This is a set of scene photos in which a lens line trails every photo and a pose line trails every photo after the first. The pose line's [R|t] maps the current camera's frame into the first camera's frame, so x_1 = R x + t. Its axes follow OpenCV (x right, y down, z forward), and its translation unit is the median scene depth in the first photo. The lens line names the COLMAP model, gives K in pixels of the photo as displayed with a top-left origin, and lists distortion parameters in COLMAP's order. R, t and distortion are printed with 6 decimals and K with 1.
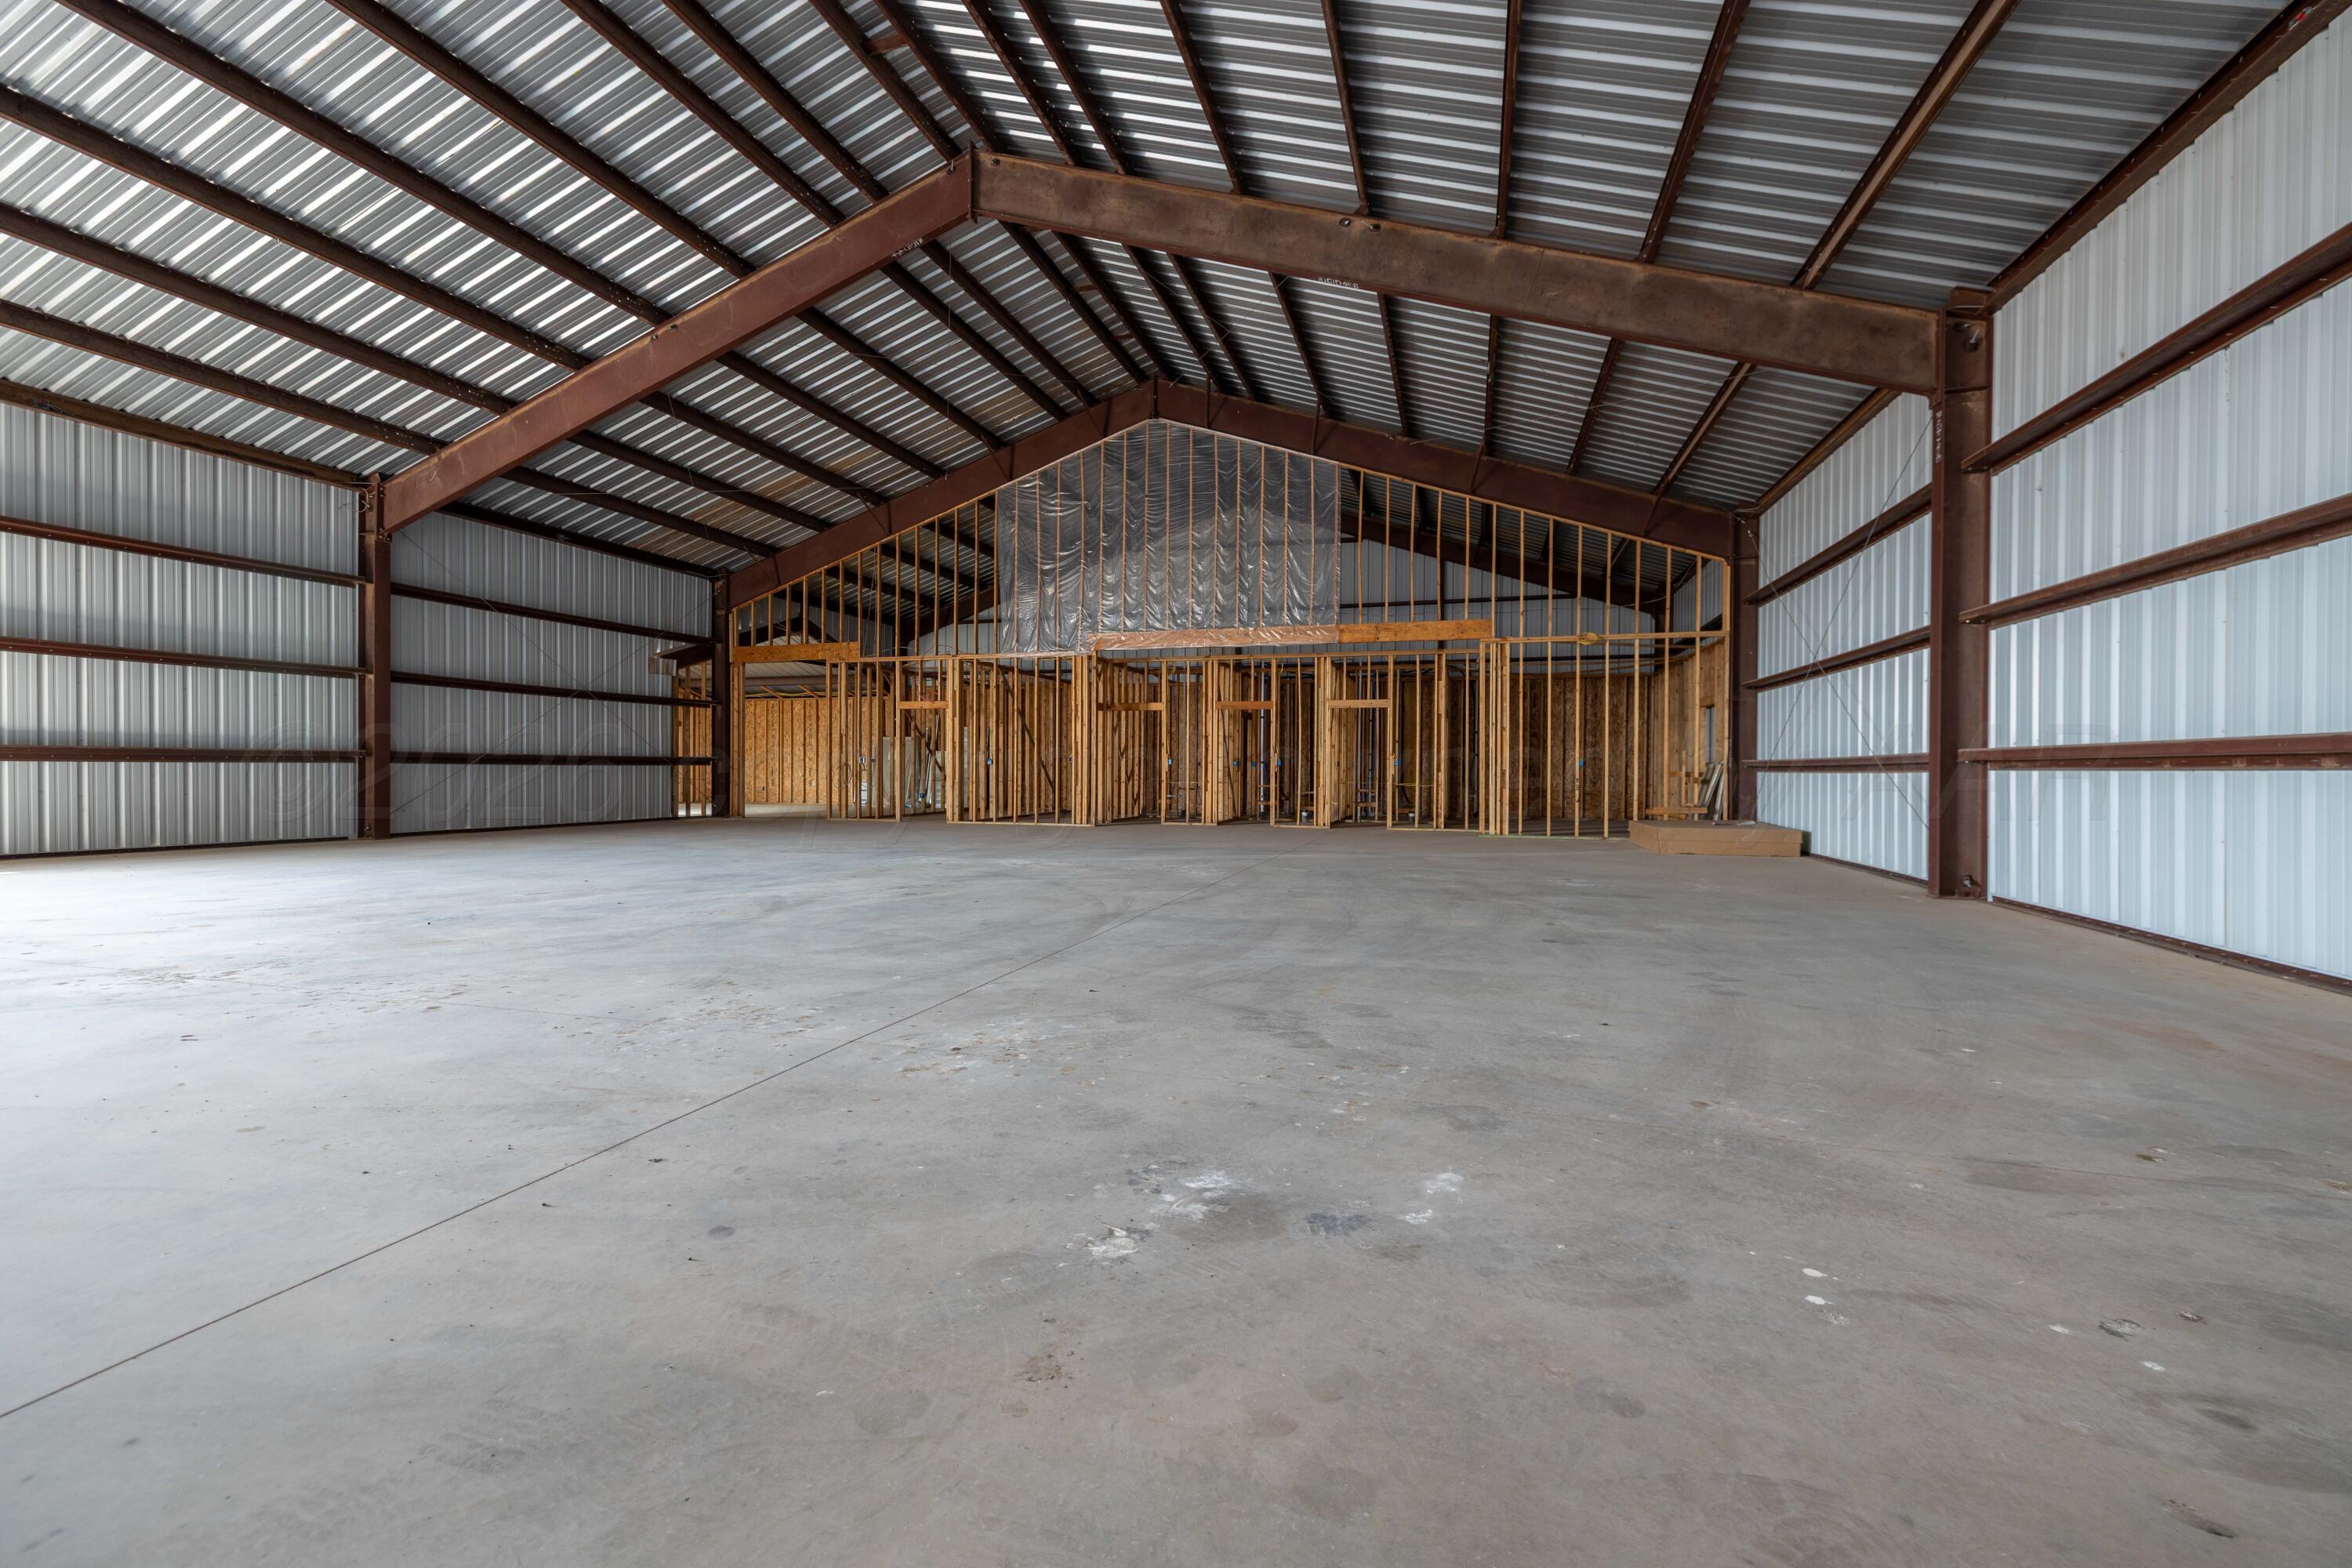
lens RADIAL K [[995.6, 0, 1160.9], [0, 995.6, 776.4], [0, 0, 1]] dist [0.004347, 0.000505]
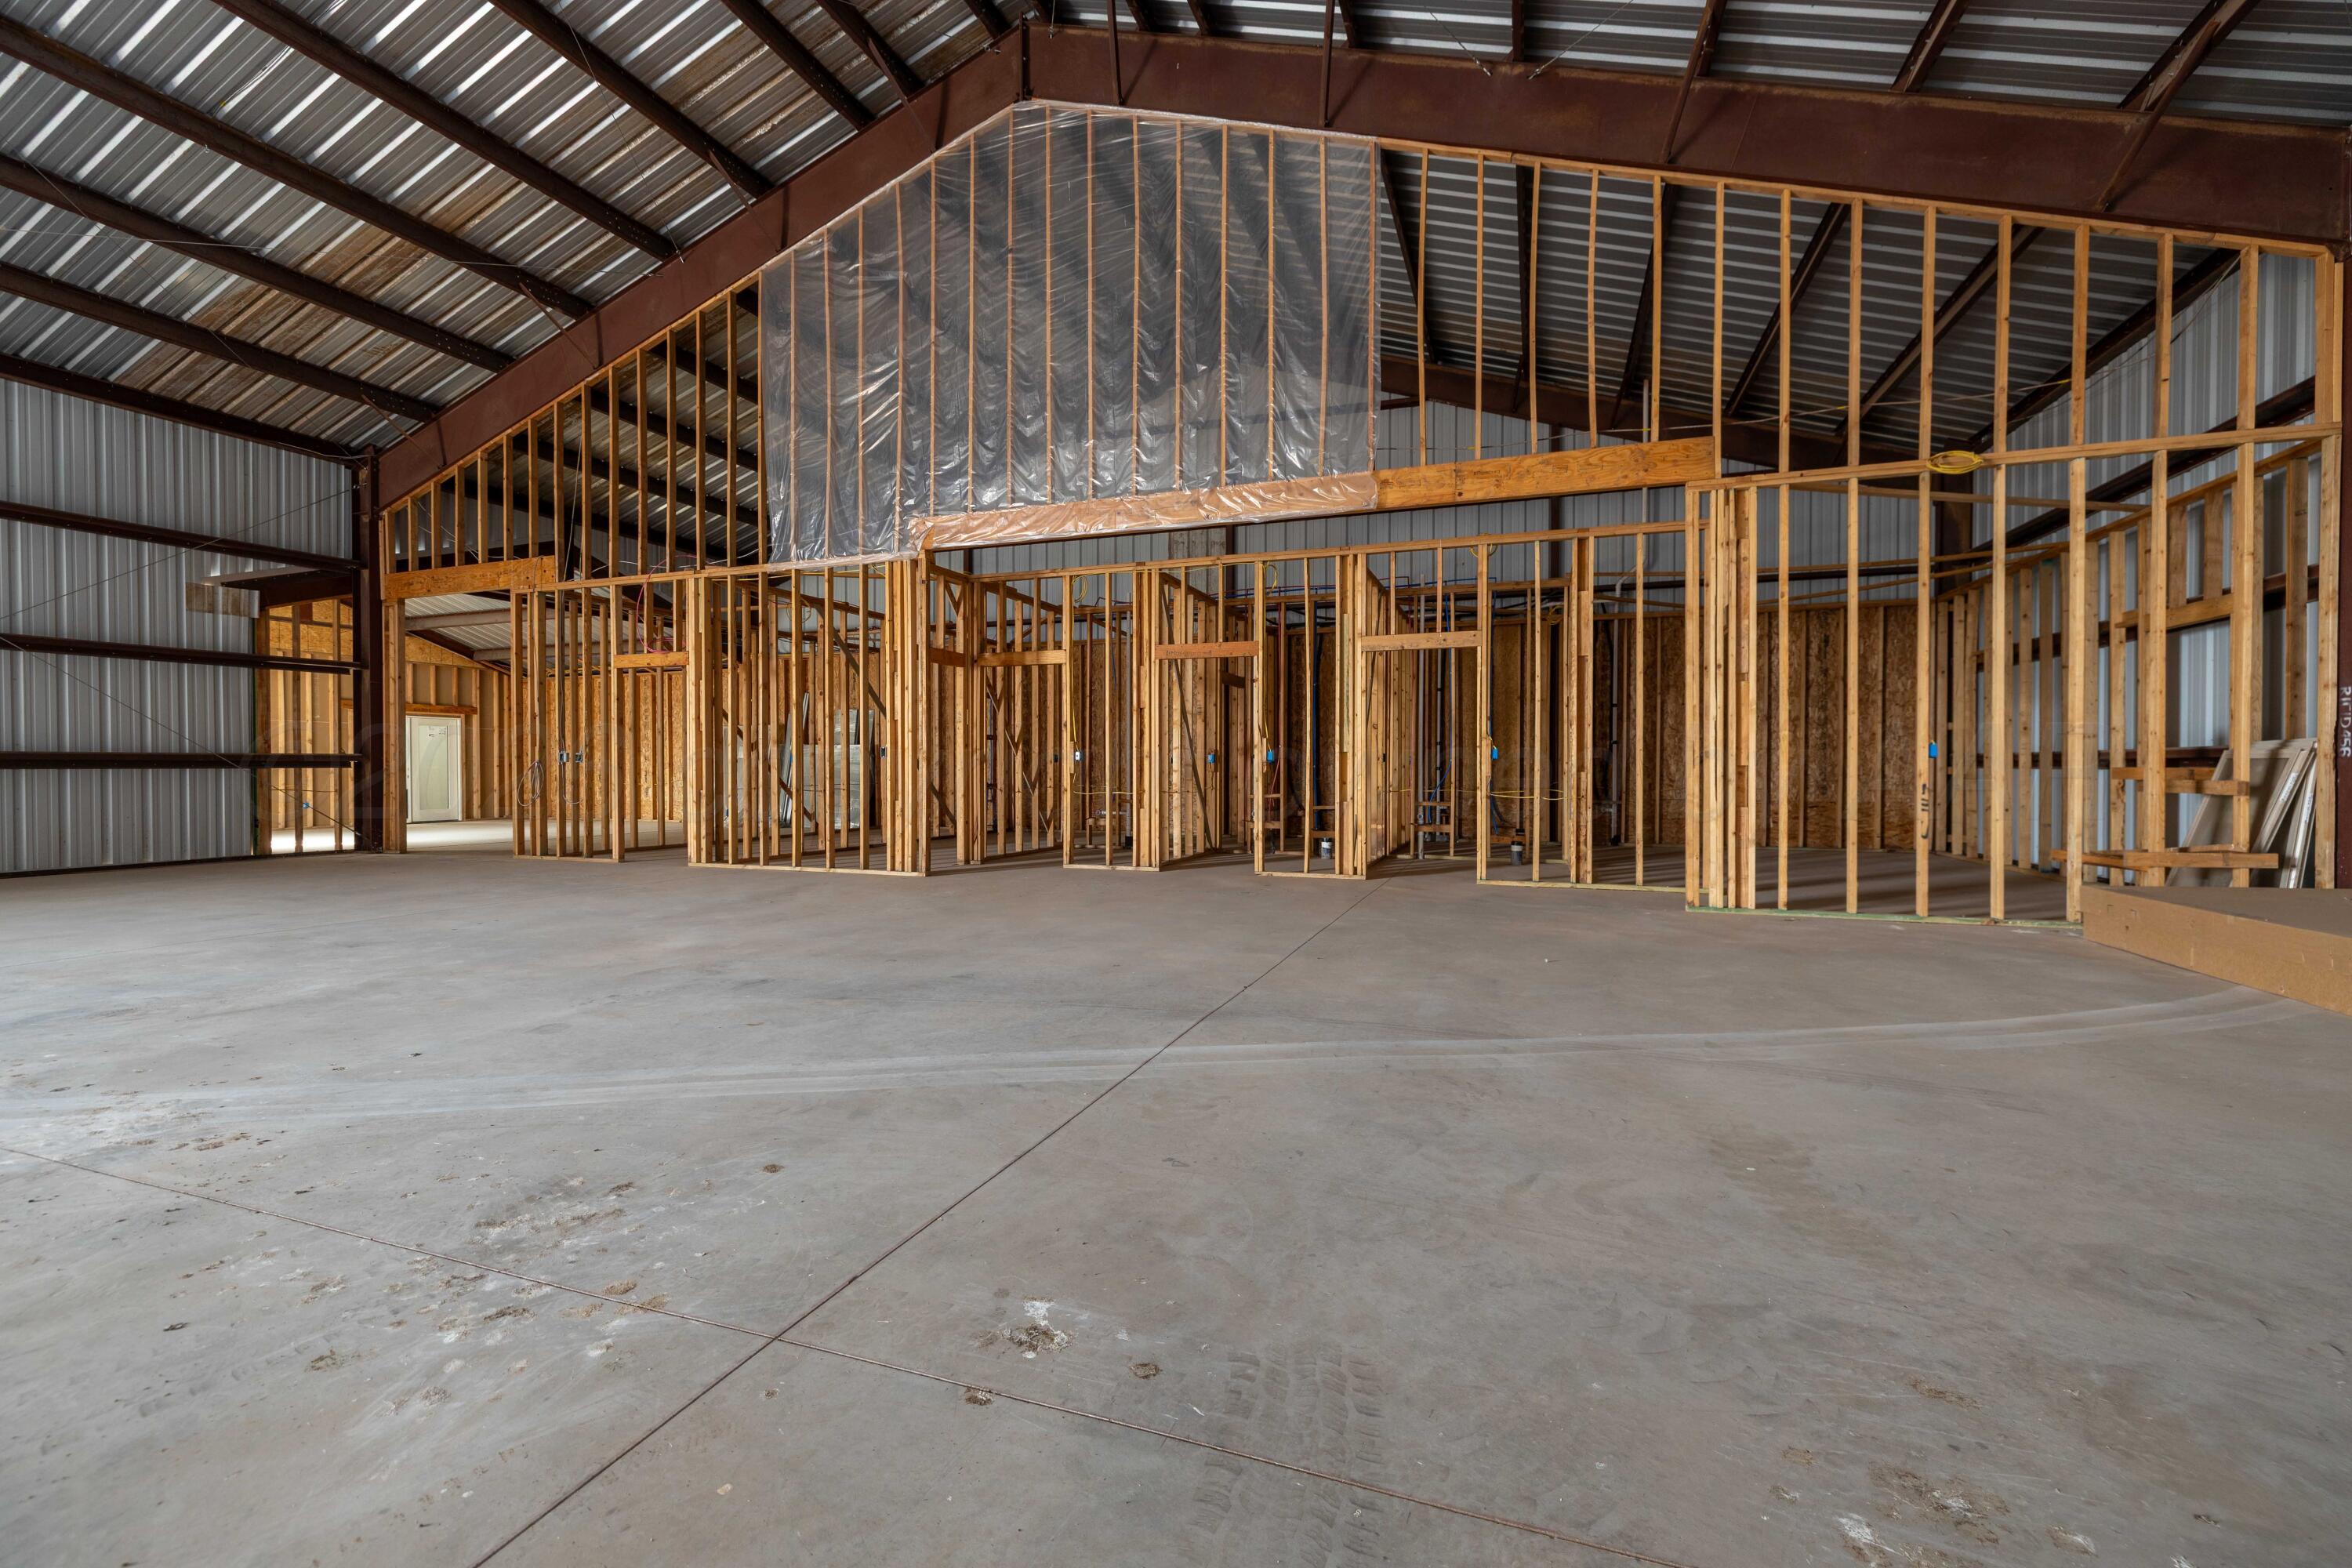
lens RADIAL K [[995.6, 0, 1184.8], [0, 995.6, 783.6], [0, 0, 1]] dist [0.004347, 0.000505]
pose [[0.986107, -0.003256, -0.166080, 0.161357], [0.004377, 0.999970, 0.006384, -0.002533], [0.166054, -0.007023, 0.986092, 0.485733]]
